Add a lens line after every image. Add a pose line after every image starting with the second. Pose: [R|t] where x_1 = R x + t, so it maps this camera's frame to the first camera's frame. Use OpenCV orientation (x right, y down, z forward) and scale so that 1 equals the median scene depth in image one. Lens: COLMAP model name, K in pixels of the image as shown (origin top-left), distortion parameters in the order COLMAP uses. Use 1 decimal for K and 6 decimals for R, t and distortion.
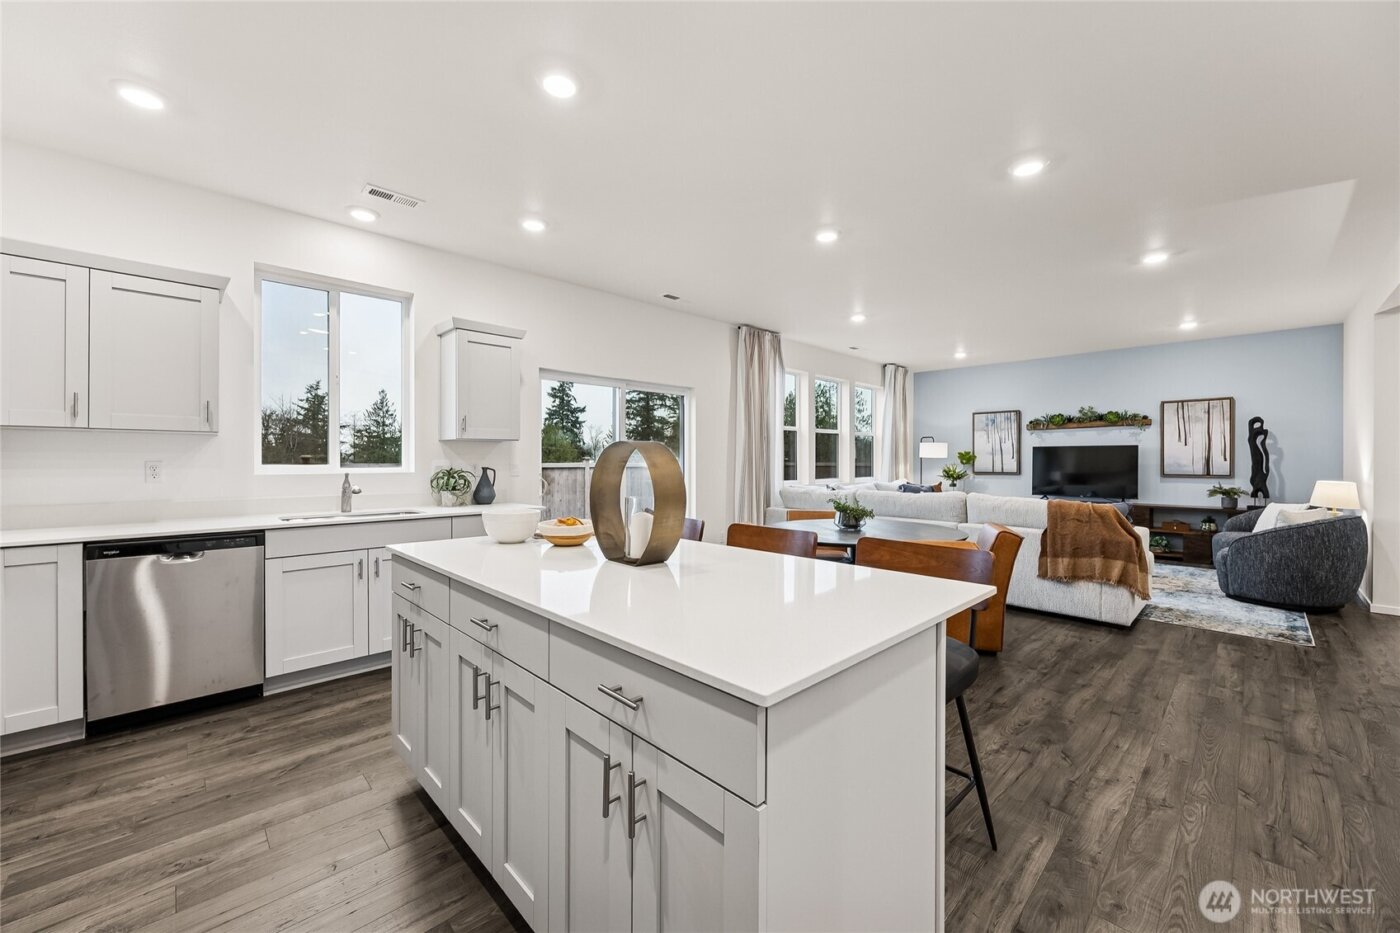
lens RADIAL K [[549.9, 0, 689.4], [0, 549.9, 459.5], [0, 0, 1]] dist [-0.004114, -0.000526]
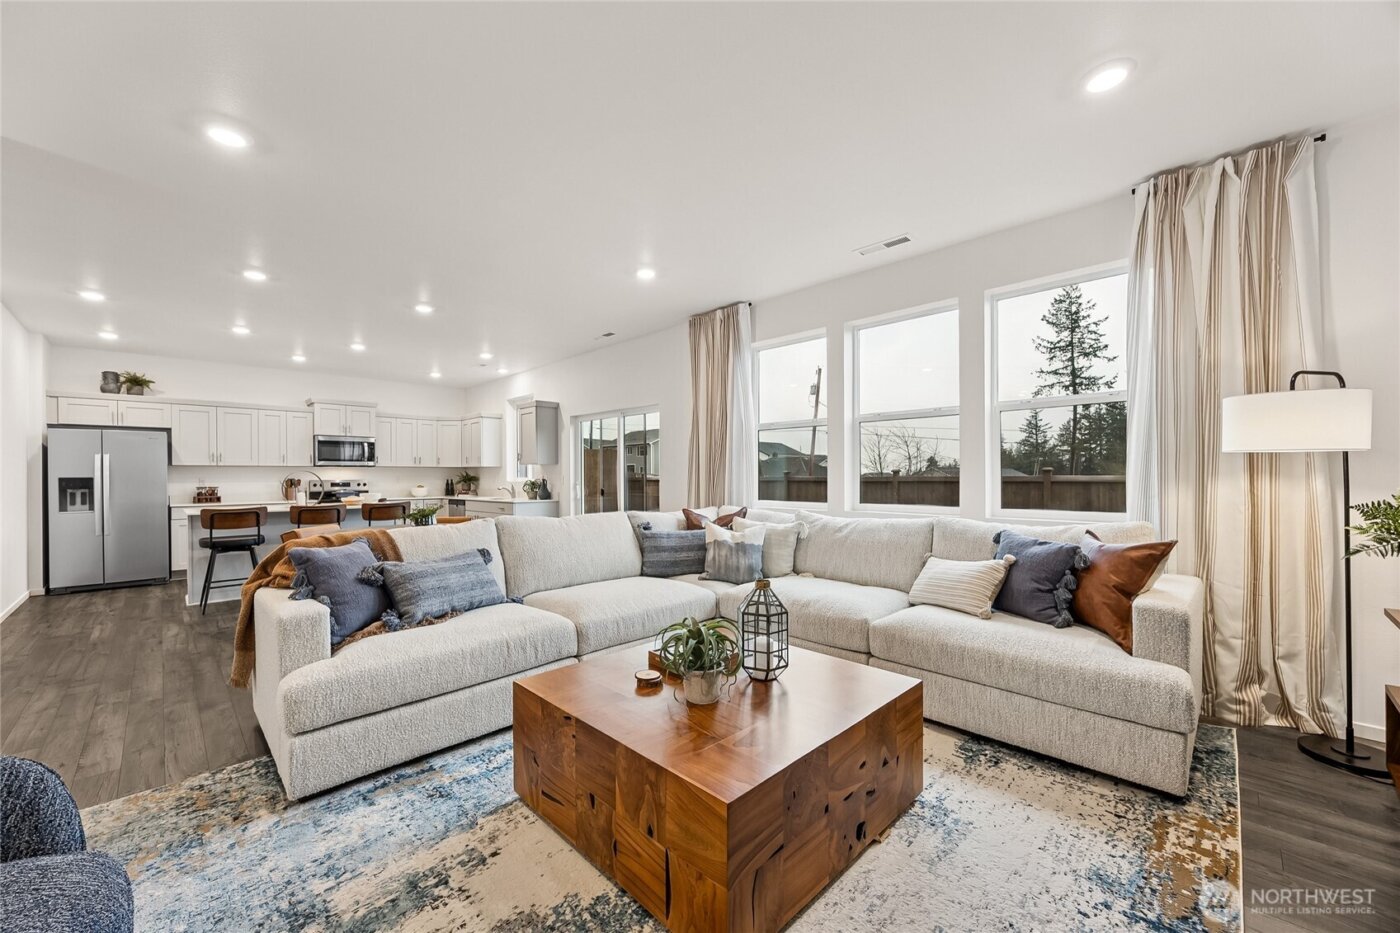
lens RADIAL K [[549.9, 0, 704.4], [0, 549.9, 476.9], [0, 0, 1]] dist [-0.004114, -0.000526]
pose [[0.014796, 0.000265, -0.999890, 1.636838], [0.009507, 0.999955, 0.000406, 0.011756], [0.999845, -0.009512, 0.014793, 1.698679]]
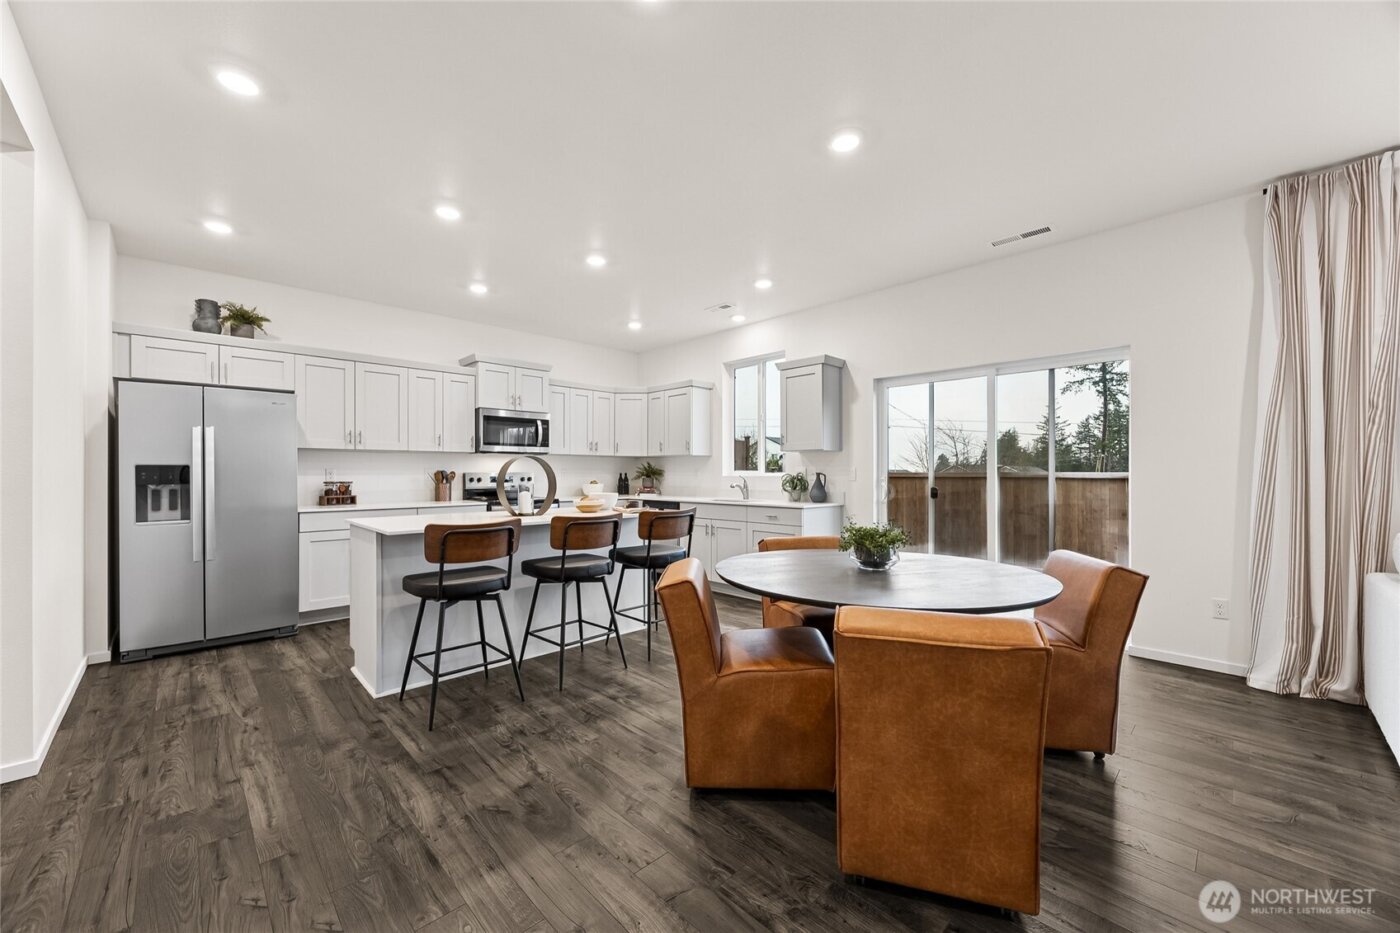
lens RADIAL K [[549.9, 0, 702.5], [0, 549.9, 471.2], [0, 0, 1]] dist [-0.004114, -0.000526]
pose [[-0.004275, -0.003031, -0.999986, 0.964262], [0.003437, 0.999989, -0.003046, 0.014362], [0.999985, -0.003450, -0.004264, 0.829561]]
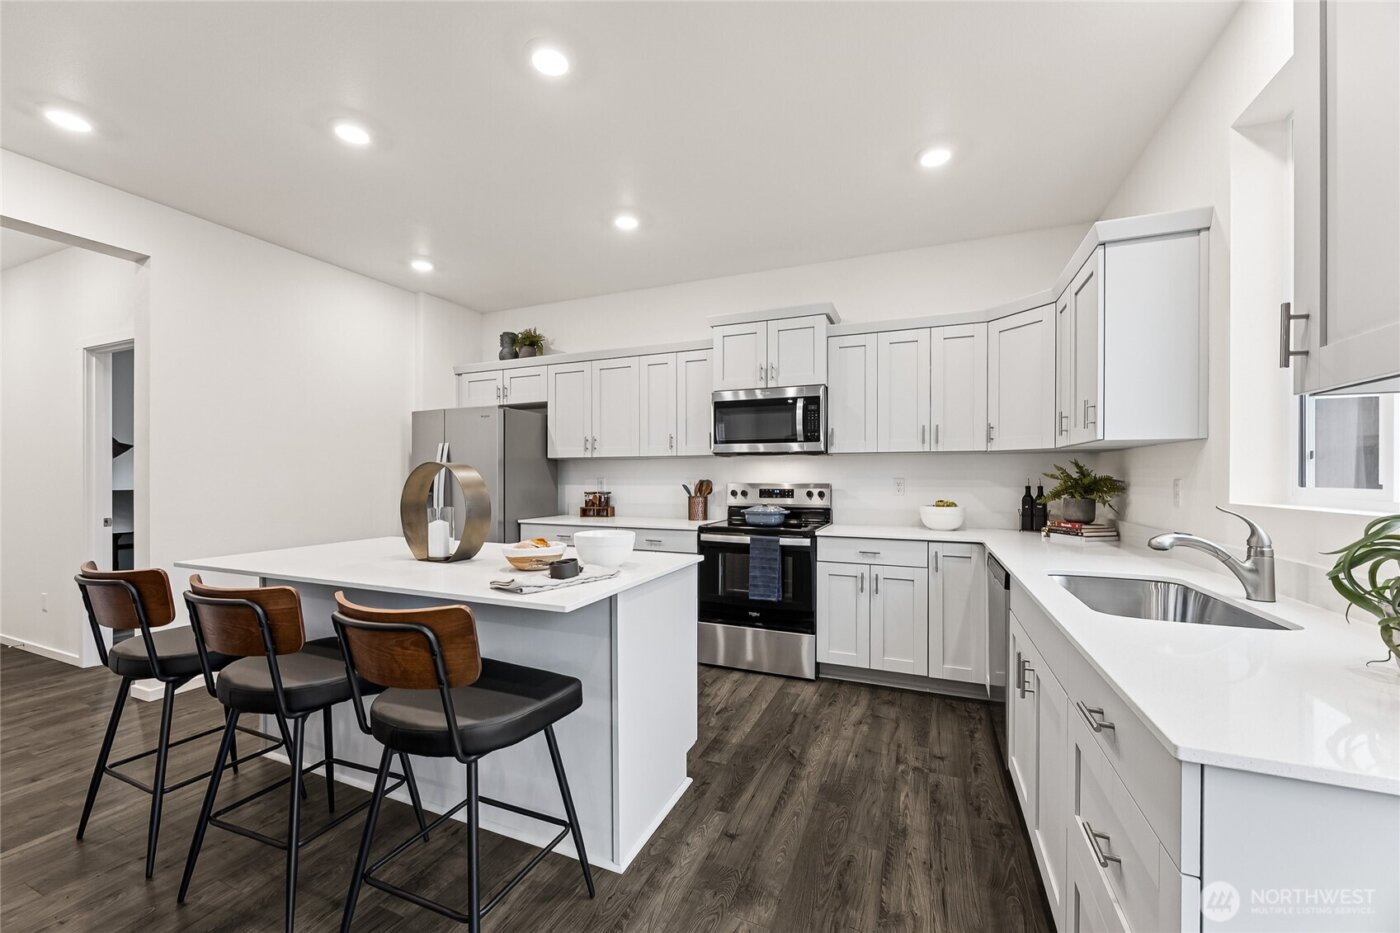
lens RADIAL K [[549.9, 0, 672.1], [0, 549.9, 483.3], [0, 0, 1]] dist [-0.004114, -0.000526]
pose [[-0.928304, 0.005966, -0.371774, -0.049383], [0.002252, 0.999943, 0.010425, -0.000167], [0.371815, 0.008840, -0.928265, 1.166013]]
